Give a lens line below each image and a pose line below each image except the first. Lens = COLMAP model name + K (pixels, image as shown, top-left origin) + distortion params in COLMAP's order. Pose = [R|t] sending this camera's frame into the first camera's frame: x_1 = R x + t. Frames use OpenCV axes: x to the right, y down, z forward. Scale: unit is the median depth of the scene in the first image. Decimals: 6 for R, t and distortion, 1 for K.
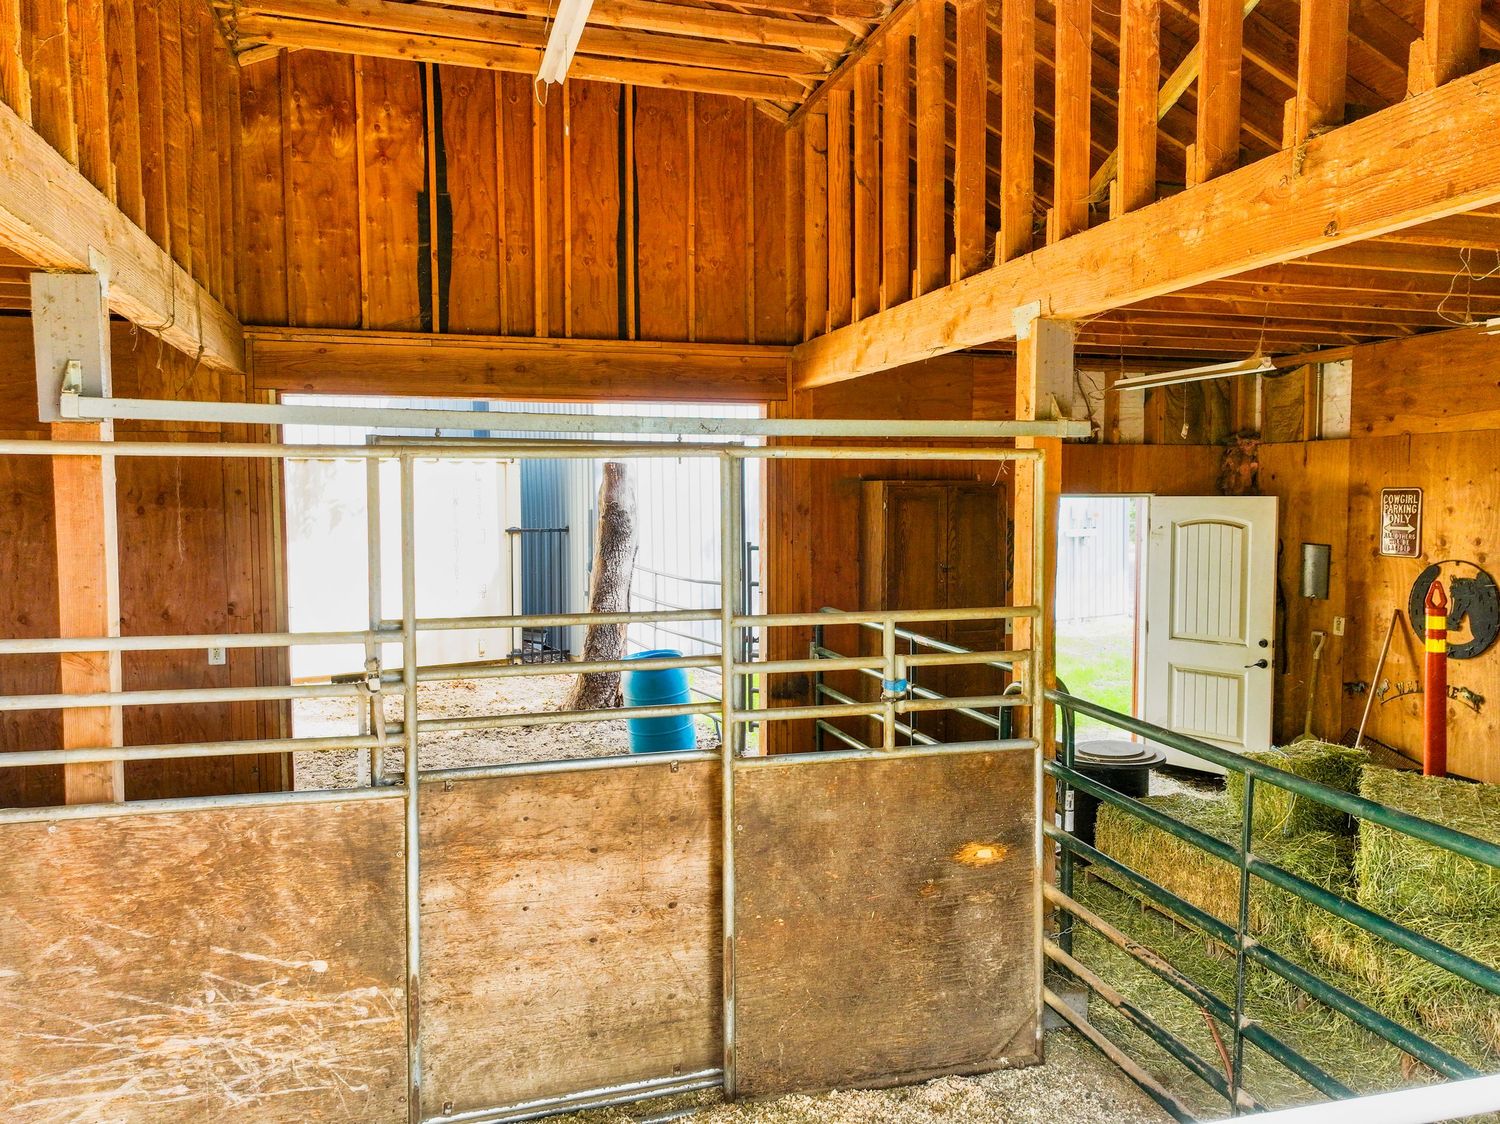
lens RADIAL K [[1064.8, 0, 748.8], [0, 1064.8, 558.1], [0, 0, 1]] dist [-0.002137, 0.024620]
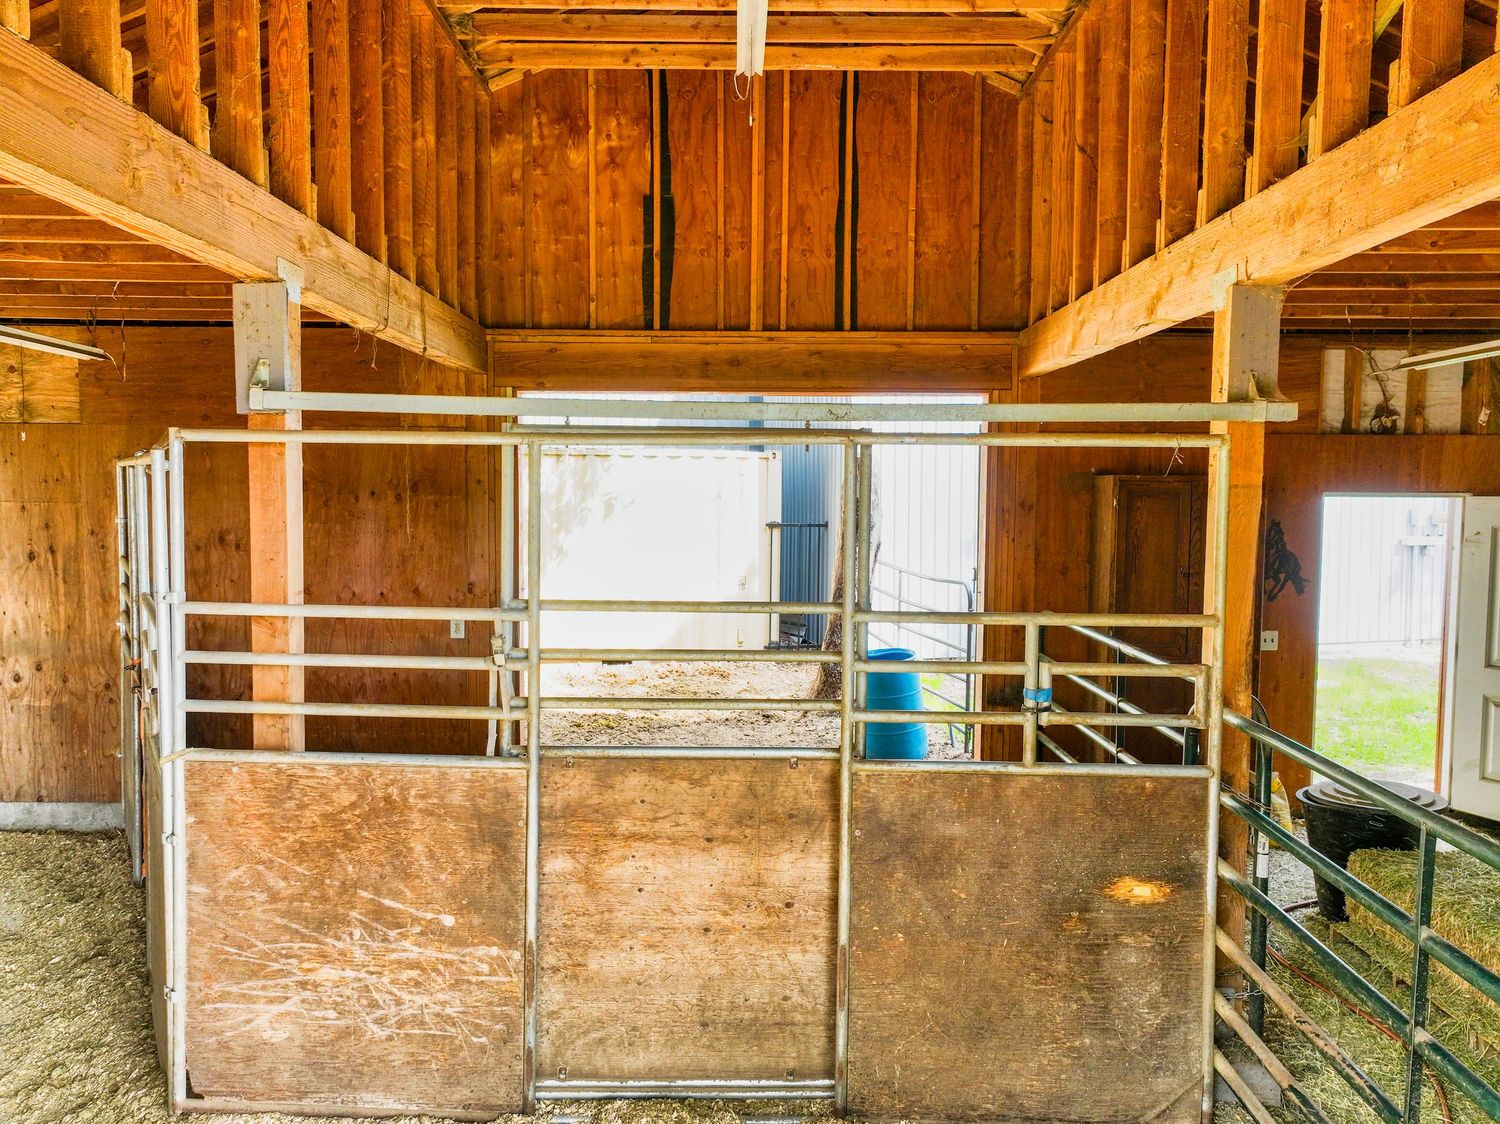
lens RADIAL K [[1064.8, 0, 748.8], [0, 1064.8, 558.1], [0, 0, 1]] dist [-0.002137, 0.024620]
pose [[0.956758, 0.028386, -0.289497, 0.156499], [-0.028171, 0.999591, 0.004909, 0.005018], [0.289517, 0.003459, 0.957166, 0.053559]]
